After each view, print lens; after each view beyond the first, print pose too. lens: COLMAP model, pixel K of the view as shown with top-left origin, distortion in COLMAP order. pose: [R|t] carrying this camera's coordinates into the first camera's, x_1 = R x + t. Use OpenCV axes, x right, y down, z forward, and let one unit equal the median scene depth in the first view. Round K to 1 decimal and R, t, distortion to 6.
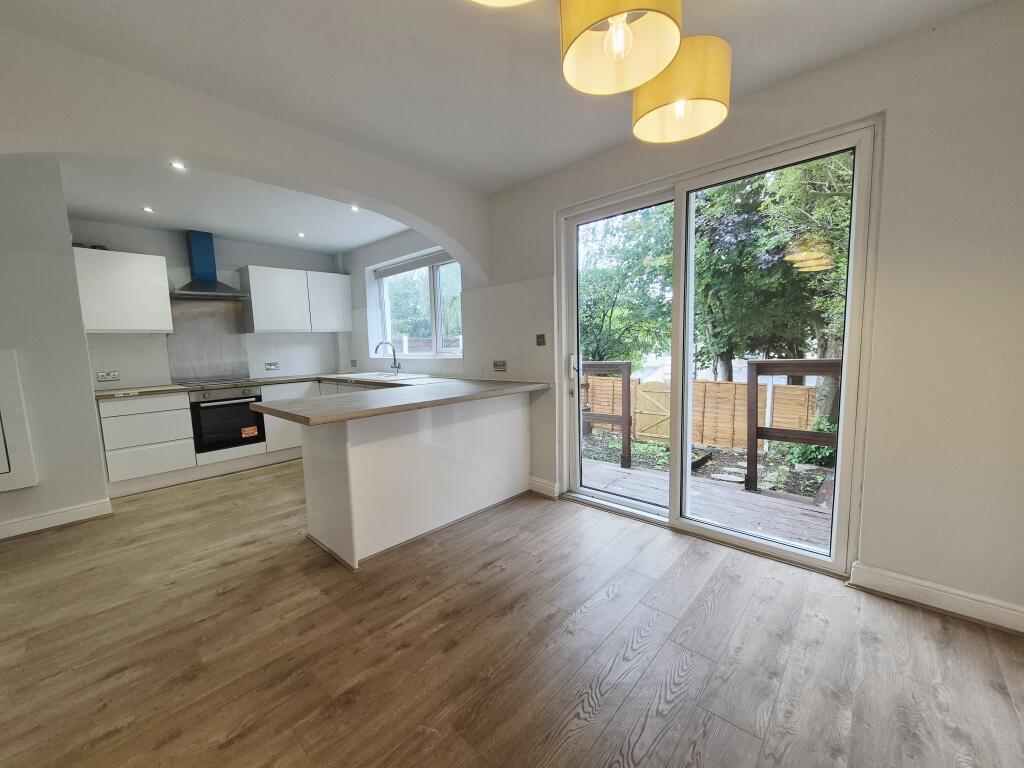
lens RADIAL K [[407.5, 0, 510.8], [0, 407.5, 381.4], [0, 0, 1]] dist [-0.000062, 0.000045]
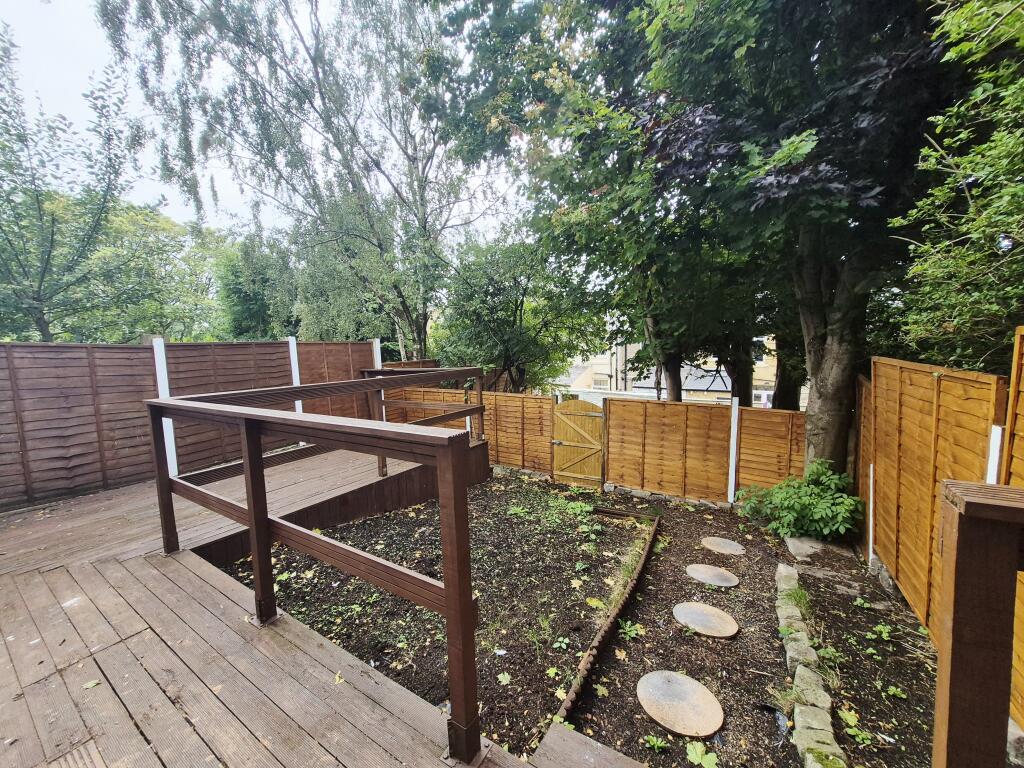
lens RADIAL K [[407.5, 0, 511.3], [0, 407.5, 384.3], [0, 0, 1]] dist [-0.000062, 0.000045]
pose [[0.988231, -0.023907, 0.151087, 0.142139], [0.021449, 0.999610, 0.017875, -0.044923], [-0.151455, -0.014424, 0.988359, 0.338351]]
